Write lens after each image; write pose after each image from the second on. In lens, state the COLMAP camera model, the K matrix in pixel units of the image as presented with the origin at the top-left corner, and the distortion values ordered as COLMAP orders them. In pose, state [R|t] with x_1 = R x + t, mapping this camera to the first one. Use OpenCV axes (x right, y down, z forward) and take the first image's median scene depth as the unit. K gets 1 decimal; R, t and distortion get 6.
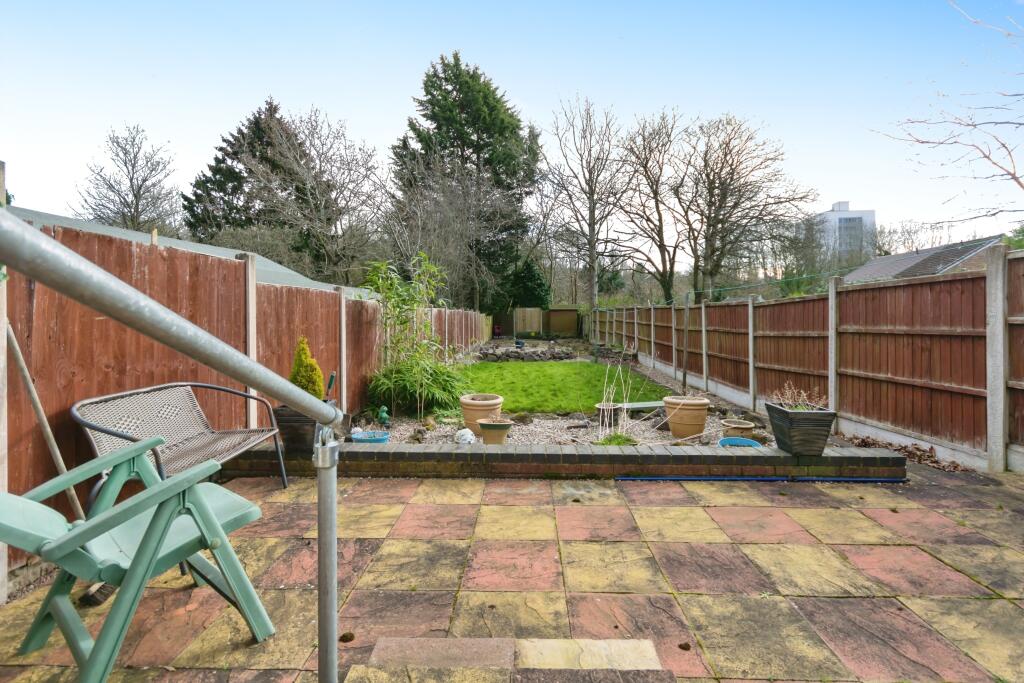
lens RADIAL K [[459.8, 0, 513.8], [0, 459.8, 314.7], [0, 0, 1]] dist [0.001239, 0.000213]
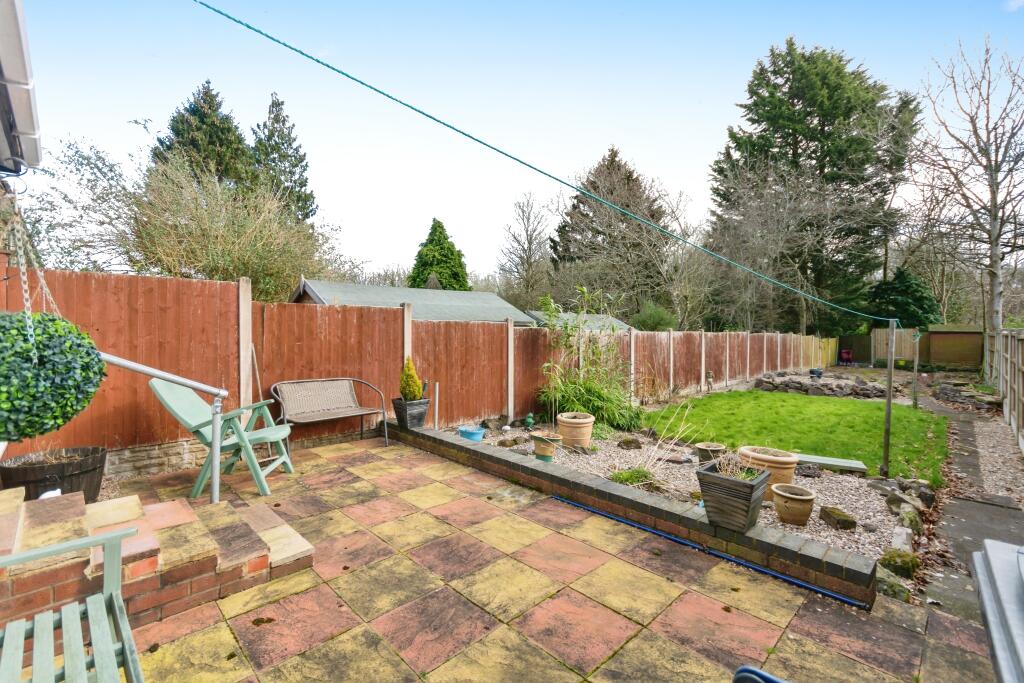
lens RADIAL K [[447.1, 0, 518.9], [0, 447.1, 347.9], [0, 0, 1]] dist [-0.000451, -0.000488]
pose [[0.729534, 0.039778, -0.682786, 0.901061], [-0.015122, 0.999001, 0.042043, -0.053254], [0.683777, -0.020346, 0.729407, 0.148793]]
